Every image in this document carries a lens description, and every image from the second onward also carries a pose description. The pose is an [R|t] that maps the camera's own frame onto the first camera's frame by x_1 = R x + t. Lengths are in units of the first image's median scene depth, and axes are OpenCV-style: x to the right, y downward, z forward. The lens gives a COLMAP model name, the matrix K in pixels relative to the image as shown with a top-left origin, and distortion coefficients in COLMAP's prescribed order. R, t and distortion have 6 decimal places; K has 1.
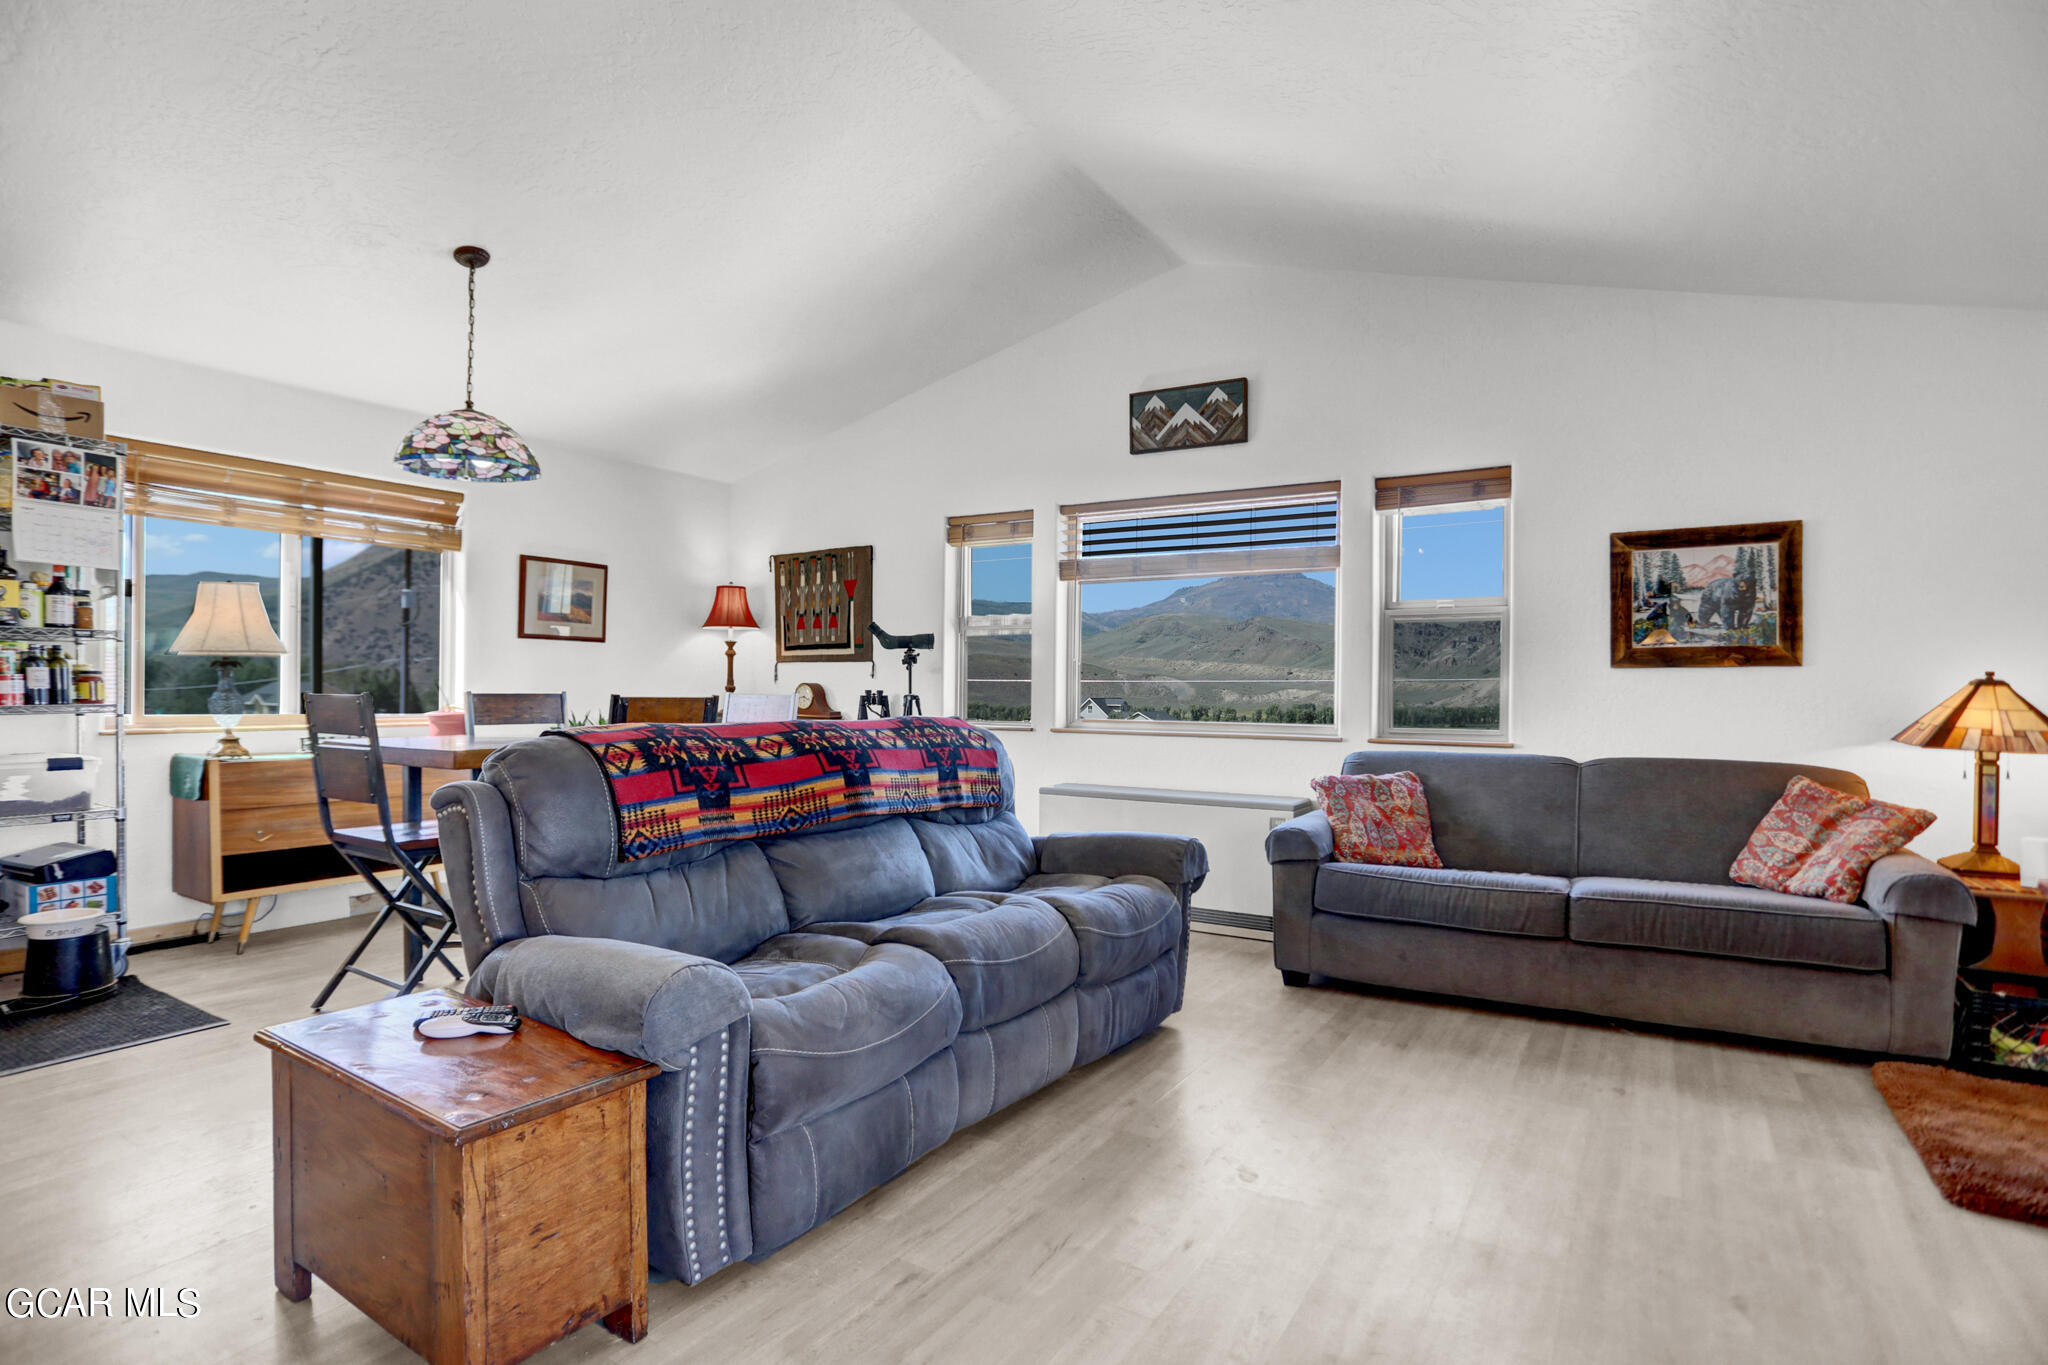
lens RADIAL K [[1023.0, 0, 1011.4], [0, 1023.0, 698.7], [0, 0, 1]] dist [-0.079663, 0.037703]
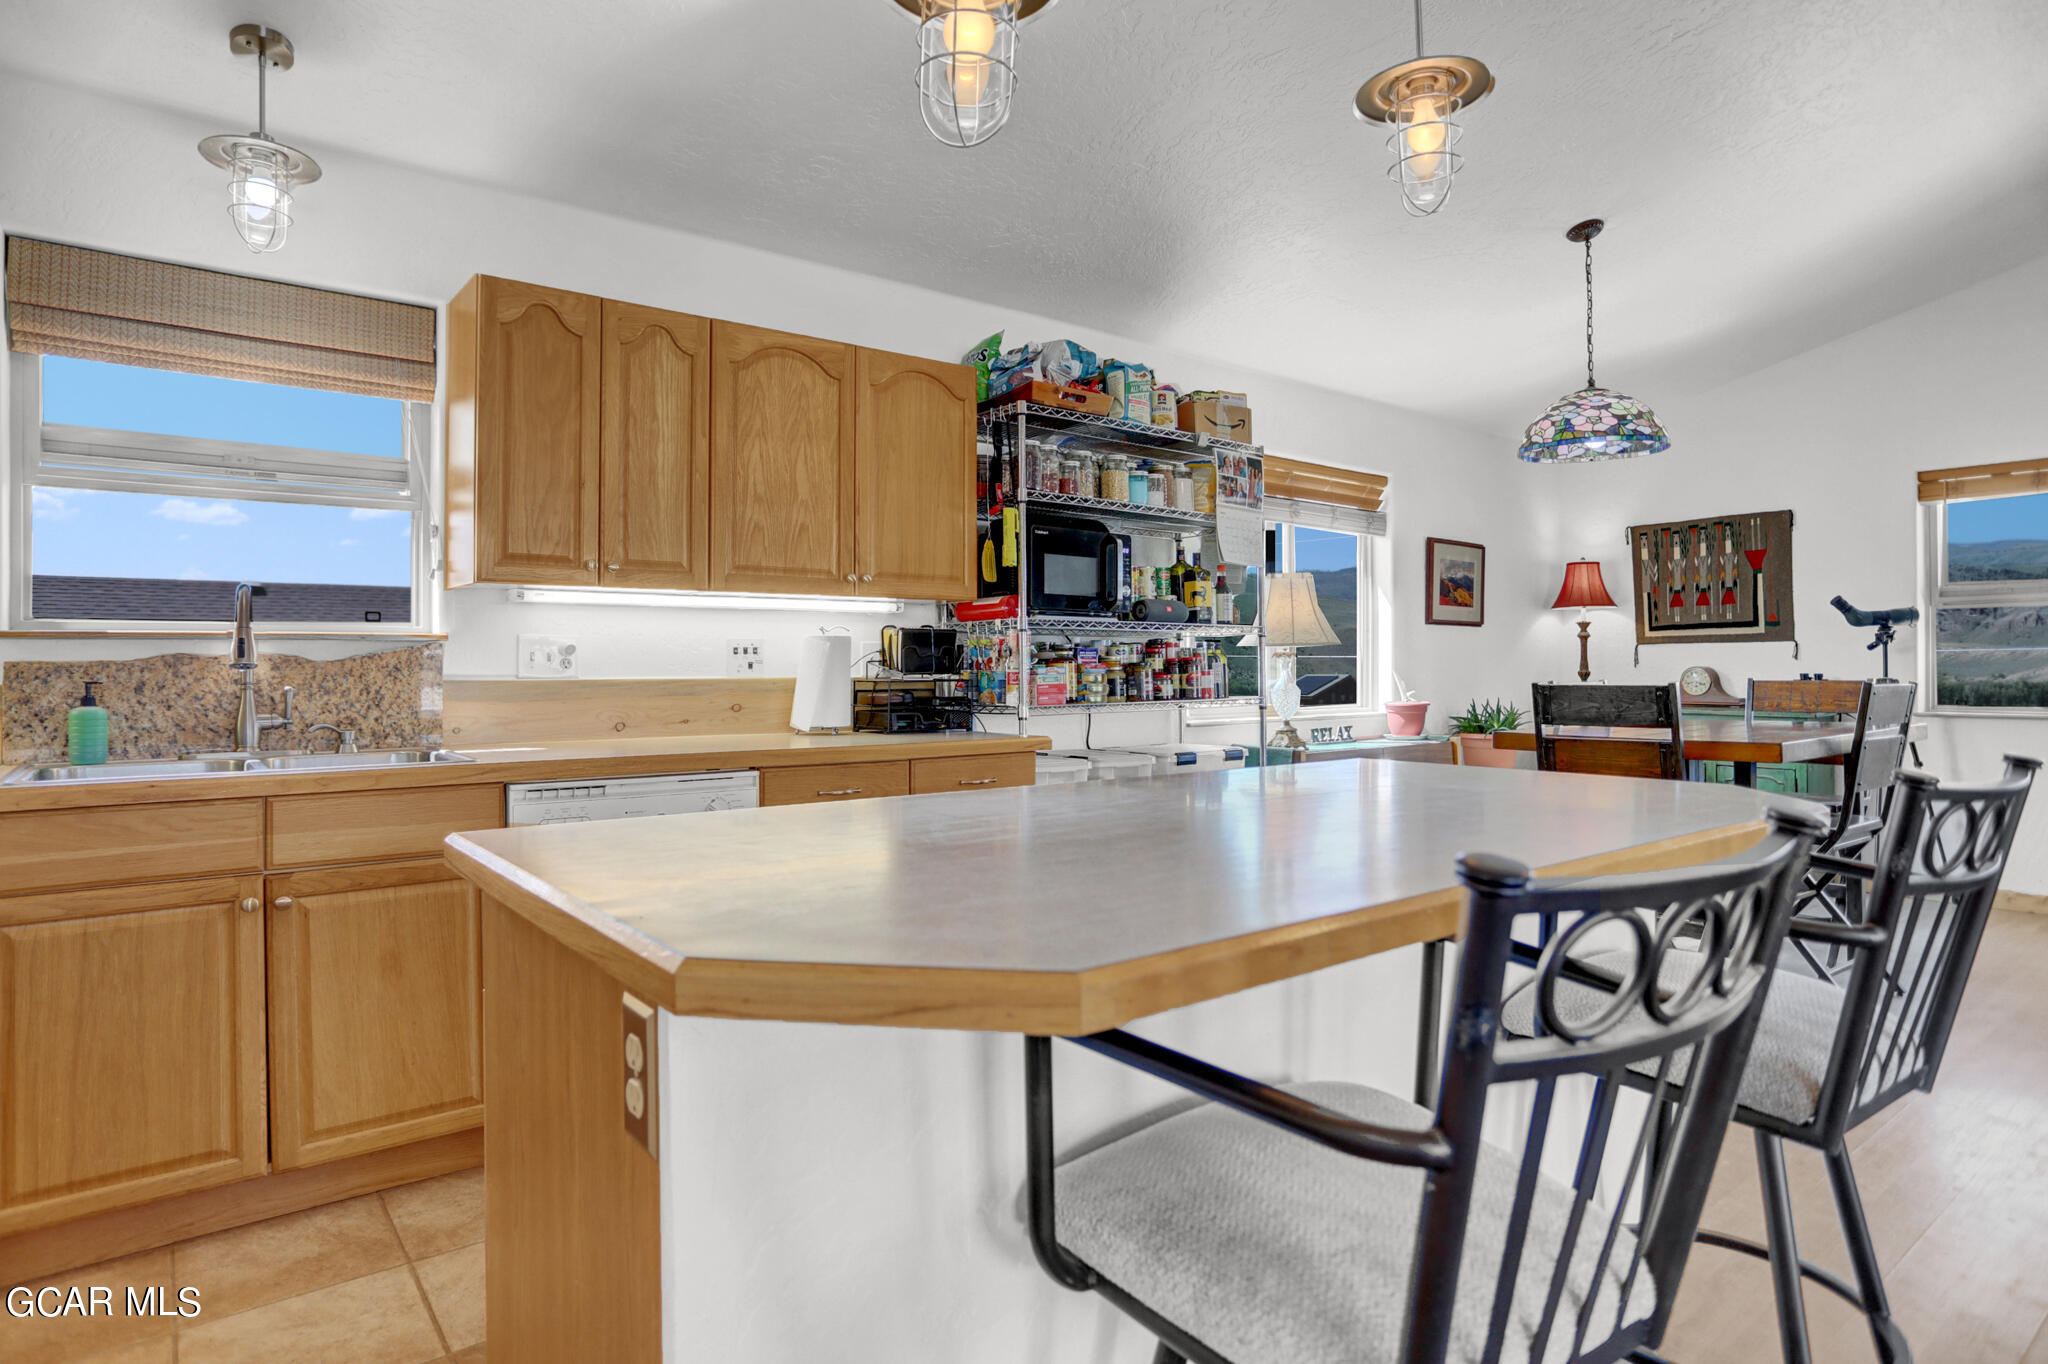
lens RADIAL K [[1118.2, 0, 1007.7], [0, 1118.2, 665.9], [0, 0, 1]] dist [-0.066386, 0.037830]
pose [[0.939281, -0.014828, -0.342829, -0.707018], [0.009590, 0.999810, -0.016969, -0.008799], [0.343016, 0.012651, 0.939245, -0.185806]]
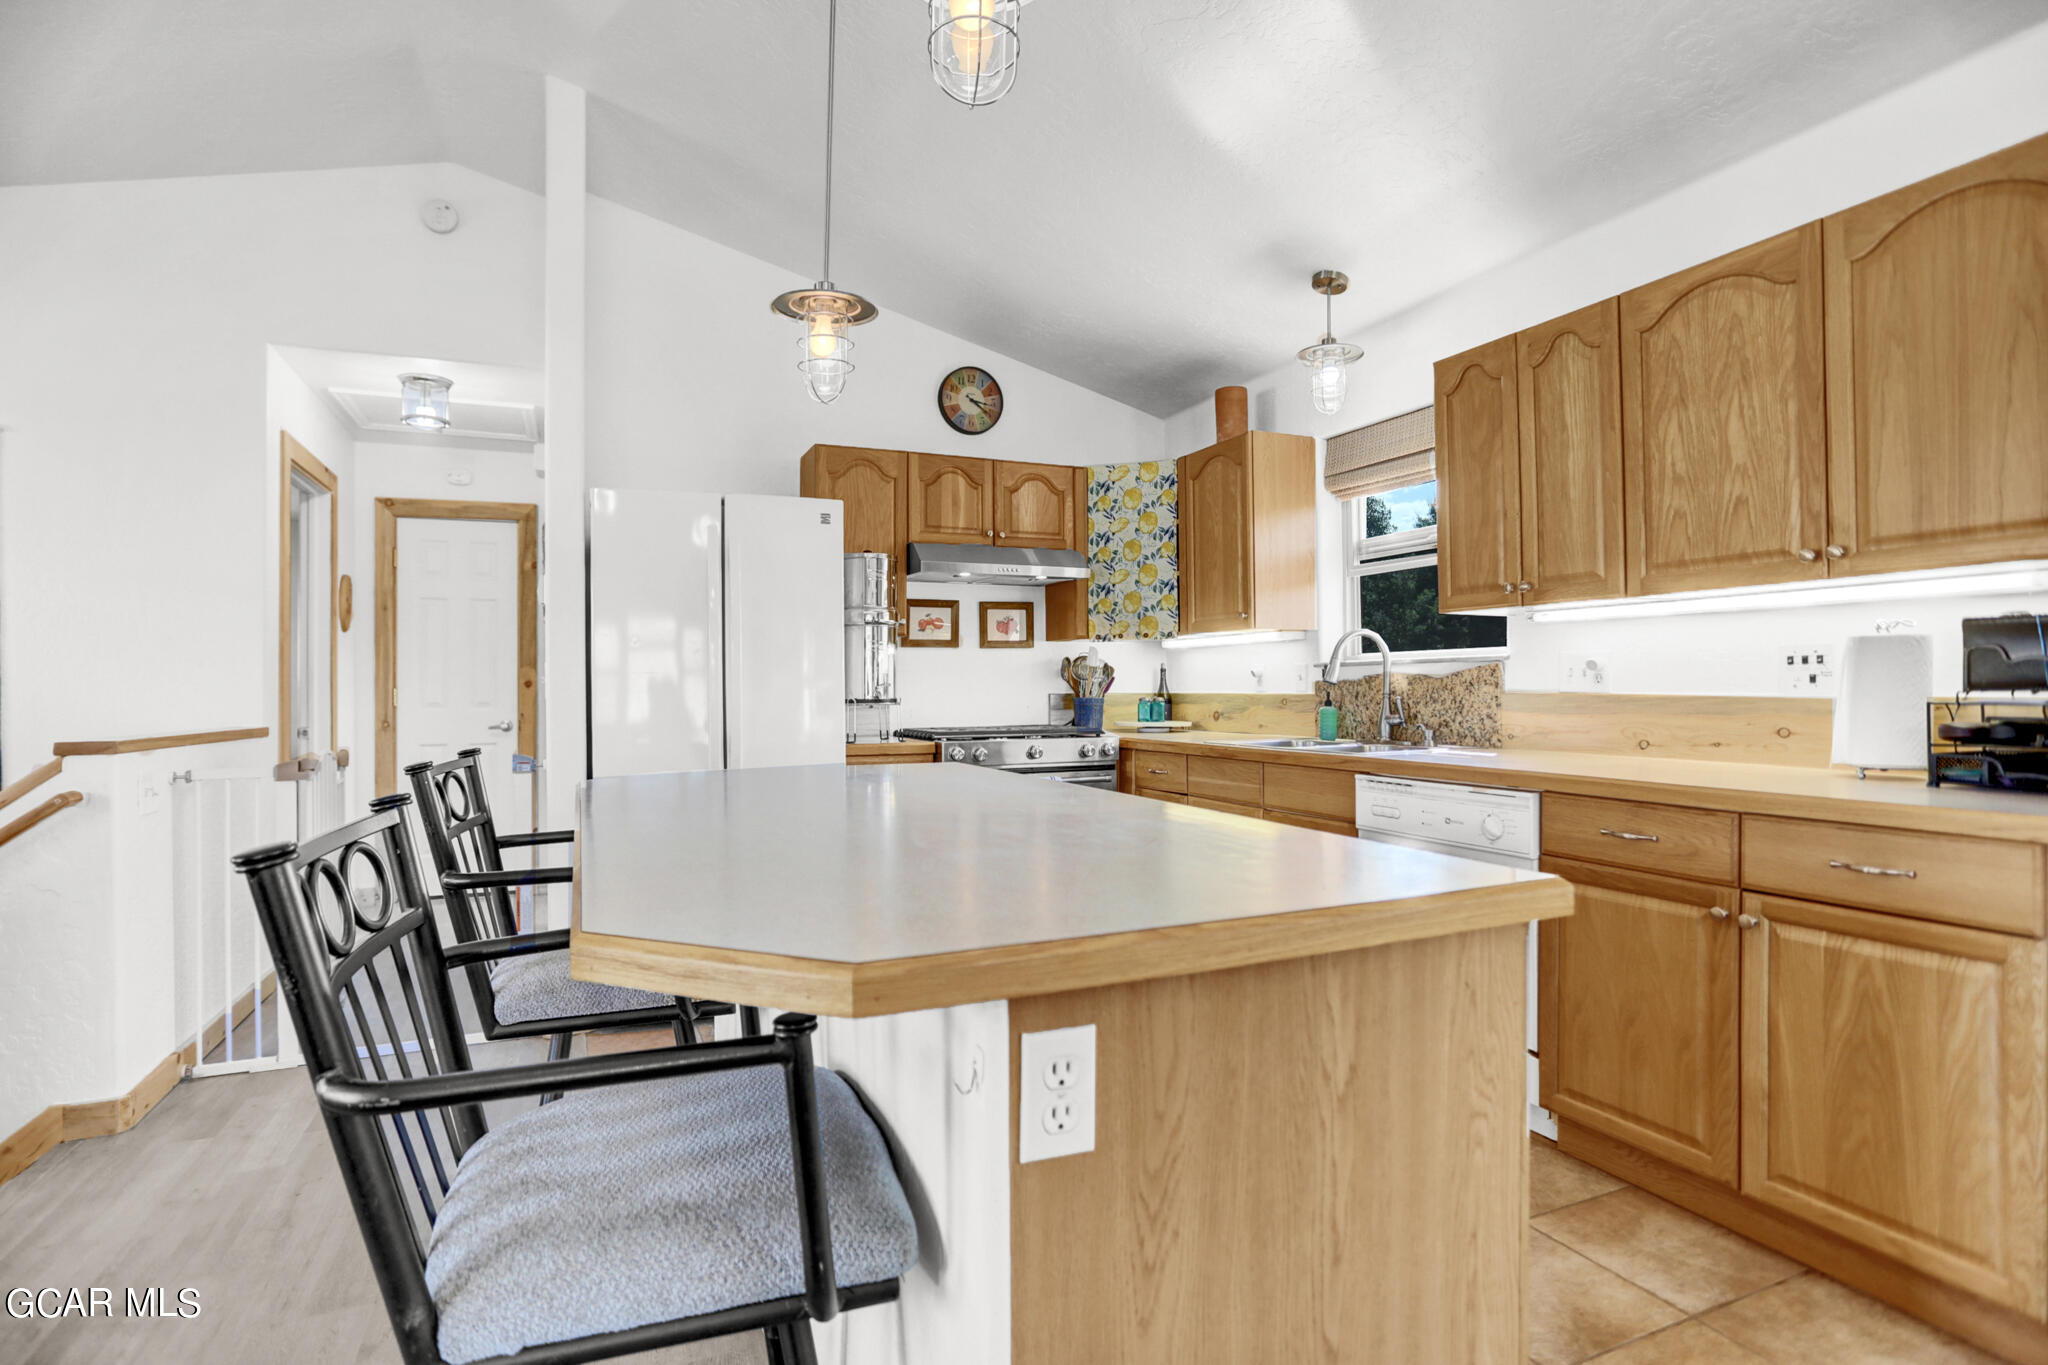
lens RADIAL K [[1032.2, 0, 1004.8], [0, 1032.2, 688.2], [0, 0, 1]] dist [-0.045426, 0.001536]
pose [[-0.577239, -0.007473, -0.816541, -0.416798], [-0.012269, 0.999925, -0.000477, -0.014368], [0.816483, 0.009743, -0.577288, 0.535150]]
